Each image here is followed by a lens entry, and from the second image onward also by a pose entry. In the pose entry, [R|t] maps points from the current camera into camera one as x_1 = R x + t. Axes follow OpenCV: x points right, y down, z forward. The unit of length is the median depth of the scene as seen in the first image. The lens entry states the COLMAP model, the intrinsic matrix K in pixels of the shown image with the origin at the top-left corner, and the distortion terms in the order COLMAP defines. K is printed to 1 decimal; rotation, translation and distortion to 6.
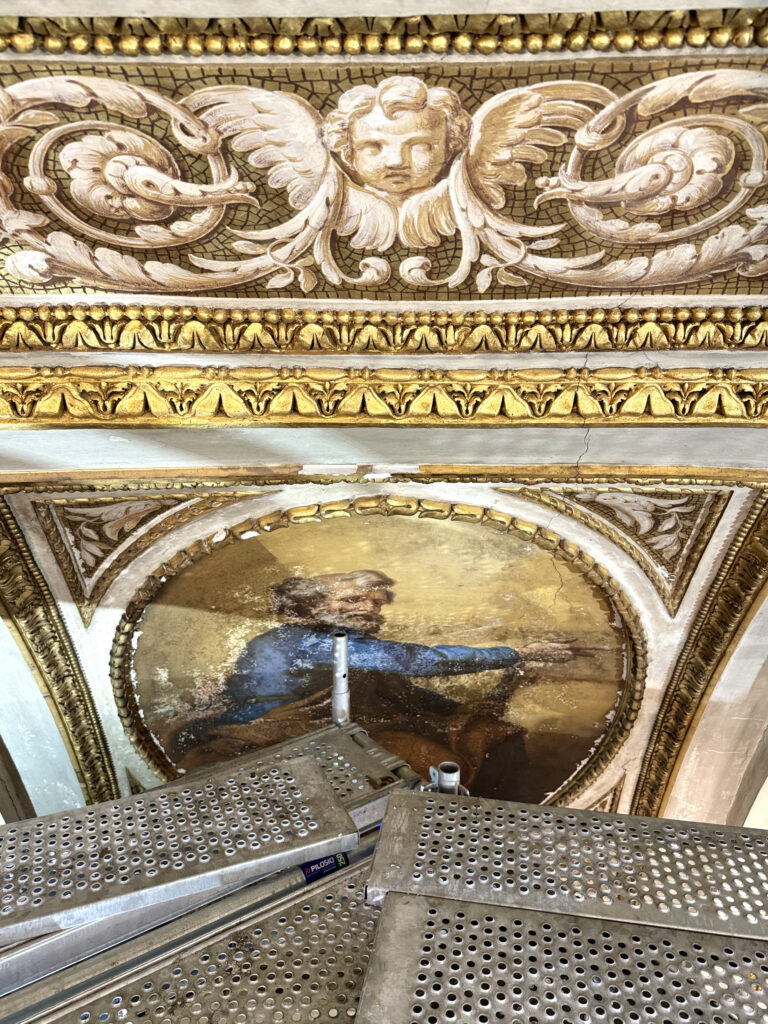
lens RADIAL K [[715.9, 0, 384.8], [0, 715.9, 512.6], [0, 0, 1]] dist [0.042587, -0.001186]
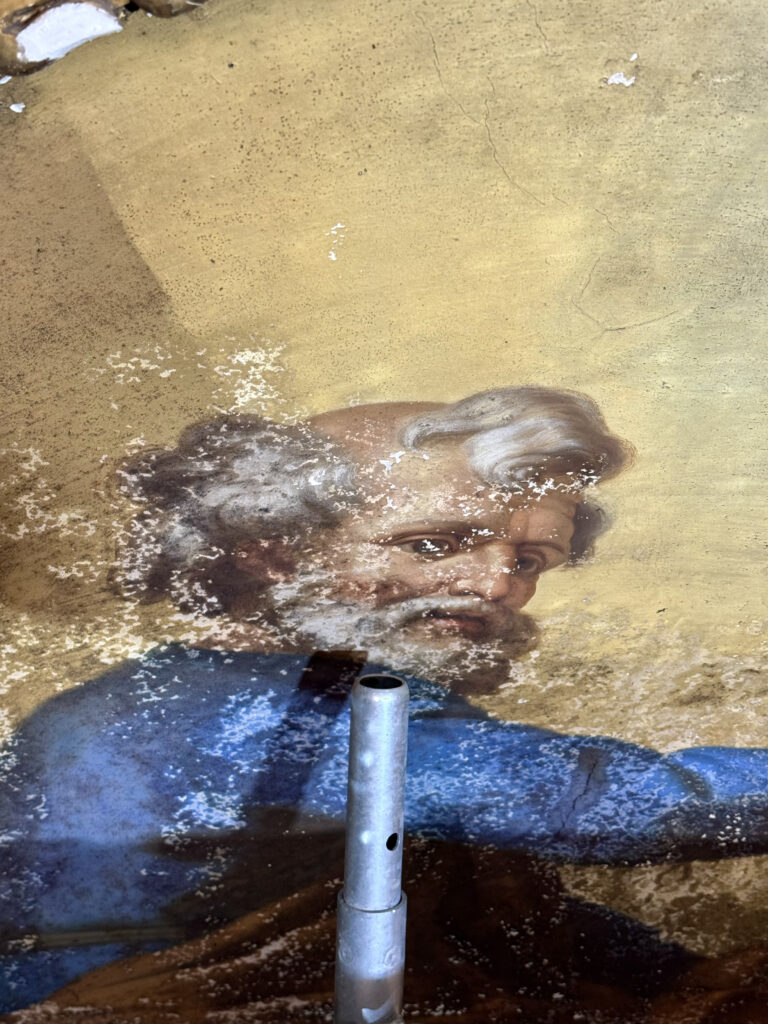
lens RADIAL K [[1432.8, 0, 383.6], [0, 1432.8, 511.7], [0, 0, 1]] dist [0.062157, 0.000000]
pose [[0.997682, 0.024001, 0.063678, -0.094179], [-0.021064, 0.998701, -0.046395, 0.129648], [-0.064709, 0.044946, 0.996891, 0.464504]]
